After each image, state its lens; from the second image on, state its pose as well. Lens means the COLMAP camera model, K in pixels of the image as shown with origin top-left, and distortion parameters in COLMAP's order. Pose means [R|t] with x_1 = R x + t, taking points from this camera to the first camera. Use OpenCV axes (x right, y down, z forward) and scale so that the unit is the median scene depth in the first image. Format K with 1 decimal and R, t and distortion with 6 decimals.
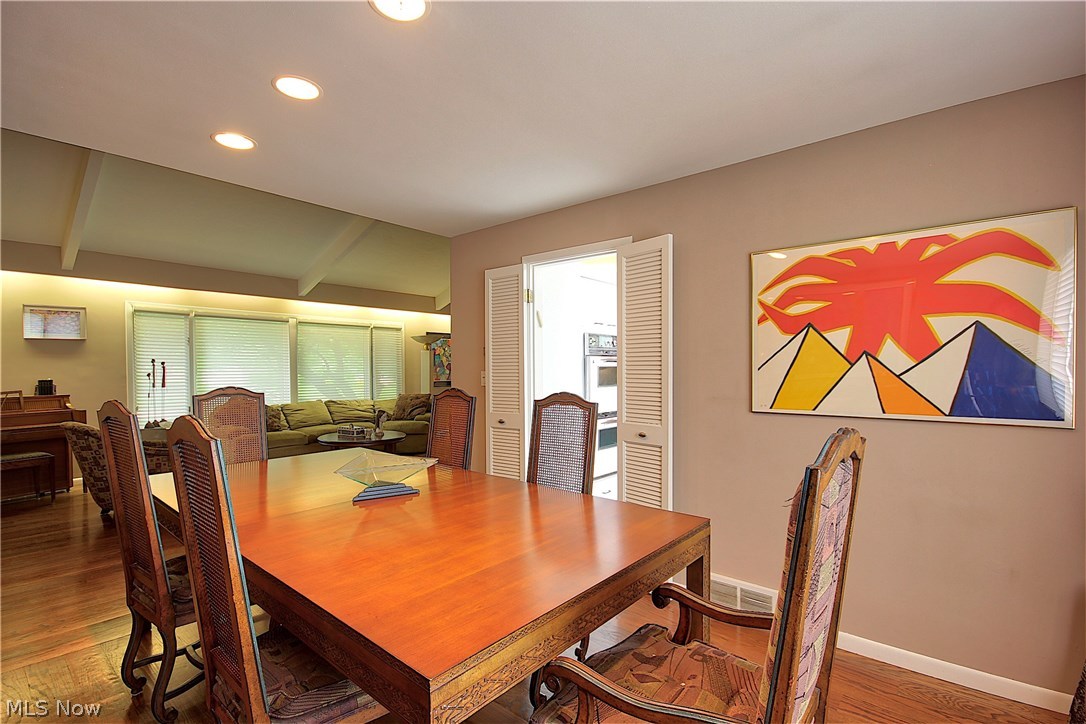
lens RADIAL K [[500.5, 0, 542.3], [0, 500.5, 378.1], [0, 0, 1]] dist [-0.001649, -0.004679]
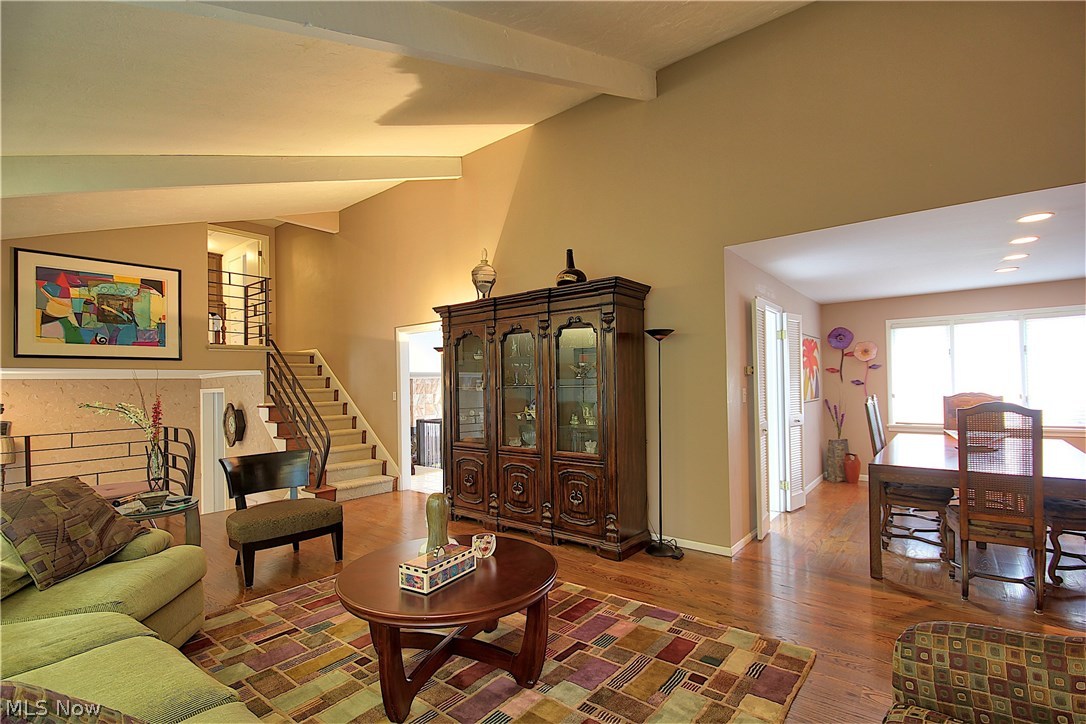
lens RADIAL K [[500.5, 0, 542.3], [0, 500.5, 378.1], [0, 0, 1]] dist [-0.001649, -0.004679]
pose [[-0.030095, 0.016571, 0.999410, -0.702196], [0.038712, 0.999132, -0.015400, -0.020808], [-0.998797, 0.038226, -0.030710, 0.868385]]
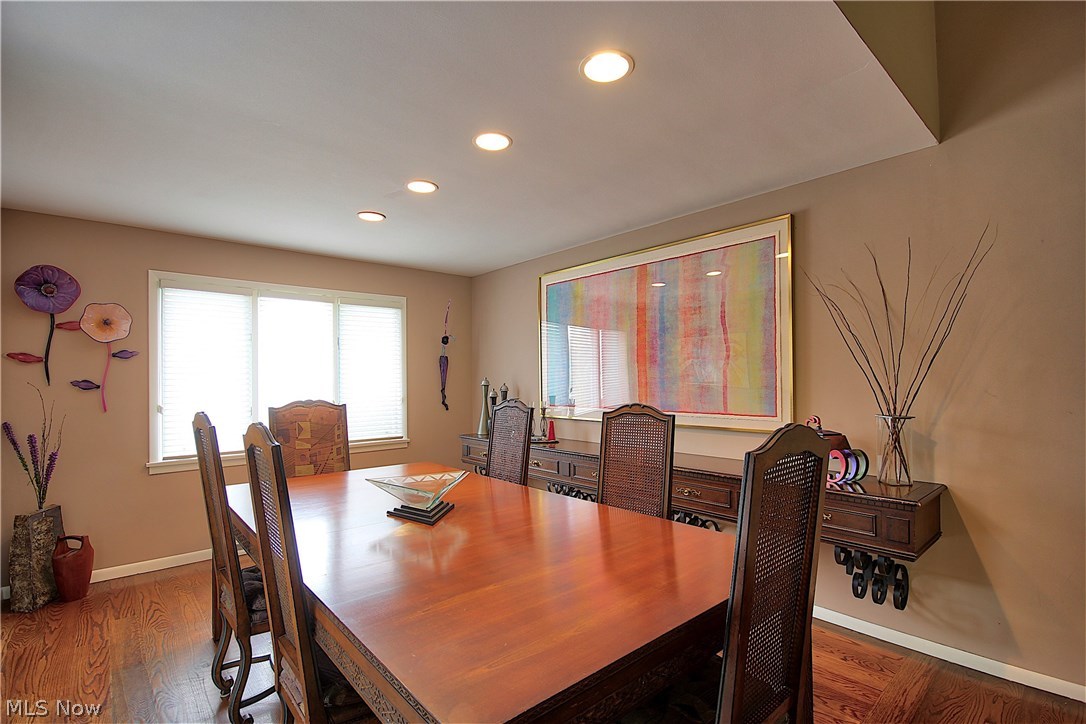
lens RADIAL K [[500.5, 0, 542.3], [0, 500.5, 378.1], [0, 0, 1]] dist [-0.001649, -0.004679]
pose [[-0.990002, 0.014755, 0.140283, -0.225047], [0.016880, 0.999760, 0.013967, -0.008653], [-0.140043, 0.016196, -0.990013, 0.625341]]
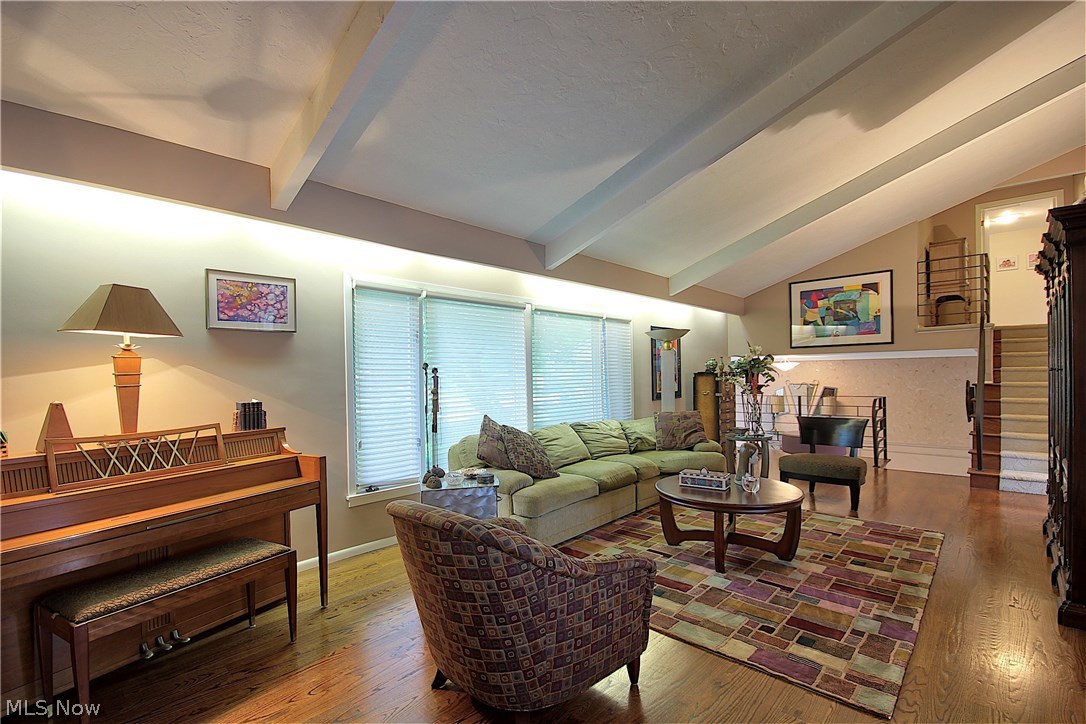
lens RADIAL K [[500.5, 0, 542.3], [0, 500.5, 378.1], [0, 0, 1]] dist [-0.001649, -0.004679]
pose [[0.999234, -0.012607, -0.037058, -0.518770], [0.012099, 0.999830, -0.013912, -0.009561], [0.037227, 0.013453, 0.999216, 0.358917]]
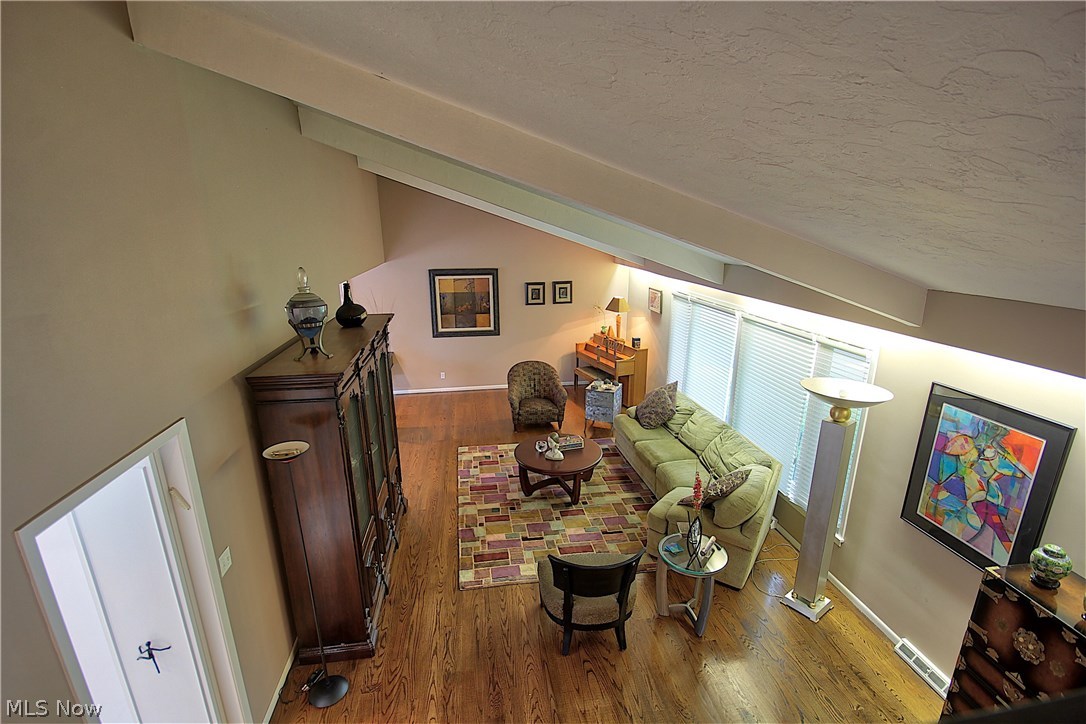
lens RADIAL K [[500.5, 0, 542.3], [0, 500.5, 378.1], [0, 0, 1]] dist [-0.001649, -0.004679]
pose [[-0.654331, 0.226081, -0.721623, 0.295426], [-0.008482, 0.952010, 0.305951, -0.286325], [0.756161, 0.206314, -0.621011, 1.432541]]
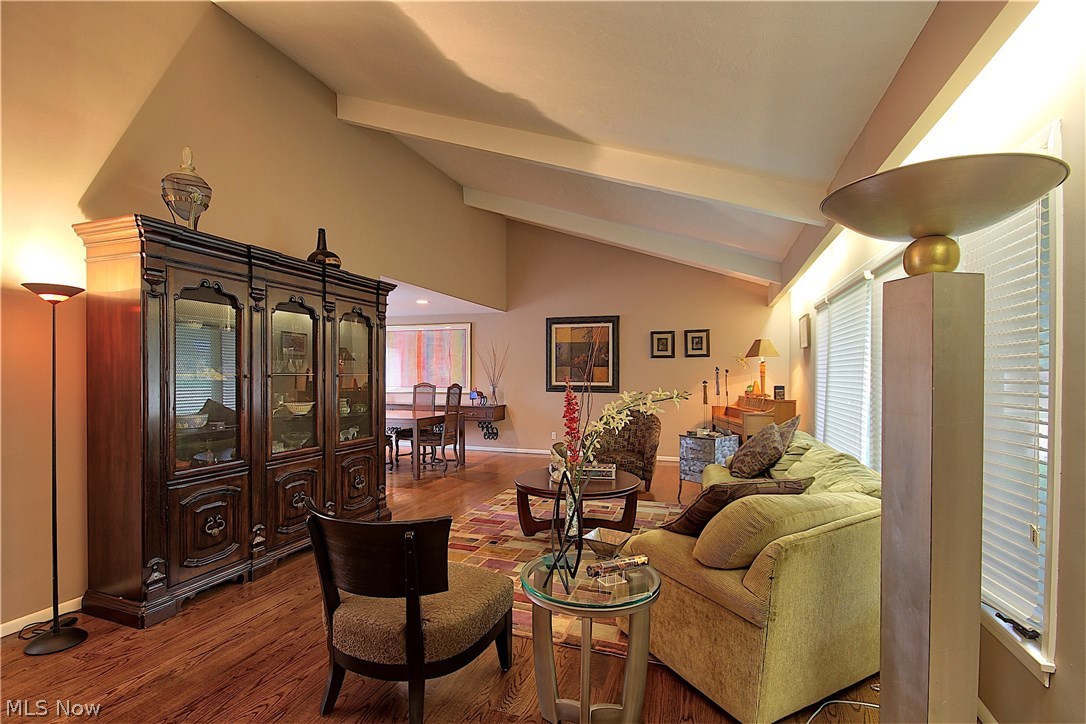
lens RADIAL K [[500.5, 0, 542.3], [0, 500.5, 378.1], [0, 0, 1]] dist [-0.001649, -0.004679]
pose [[-0.930807, 0.003547, -0.365493, -0.065818], [-0.008304, 0.999490, 0.030849, -0.036093], [0.365416, 0.031750, -0.930303, 1.491457]]
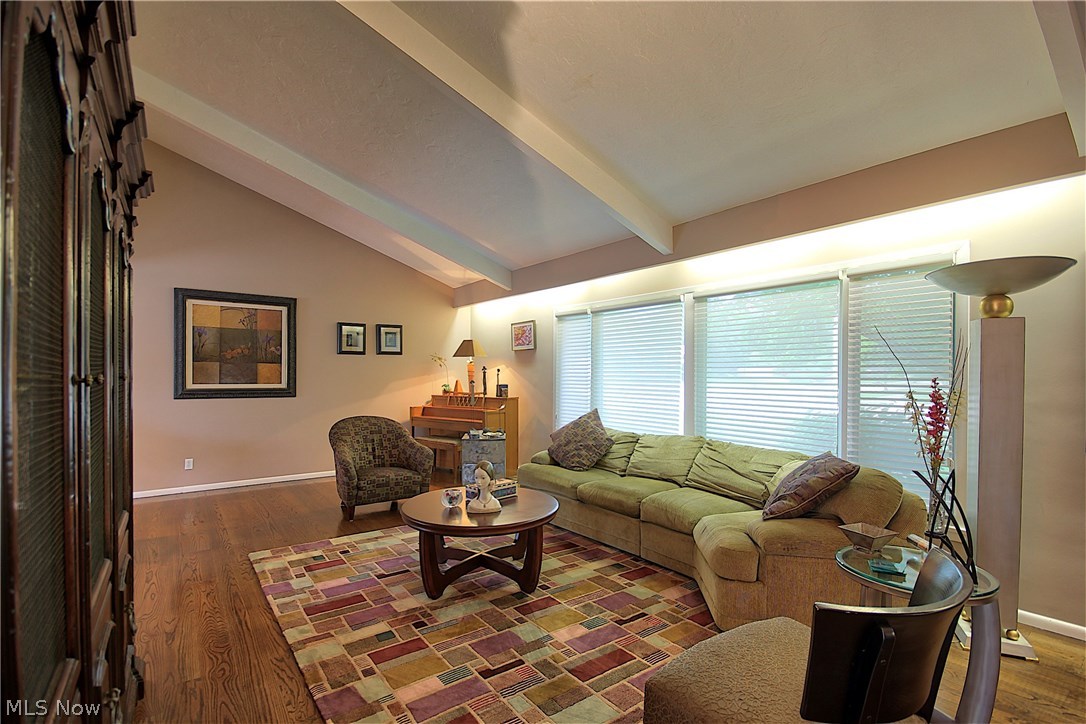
lens RADIAL K [[500.5, 0, 542.3], [0, 500.5, 378.1], [0, 0, 1]] dist [-0.001649, -0.004679]
pose [[-0.223823, 0.010316, -0.974575, 0.139061], [-0.025379, 0.999543, 0.016409, -0.027544], [0.974299, 0.028406, -0.223459, 1.097645]]
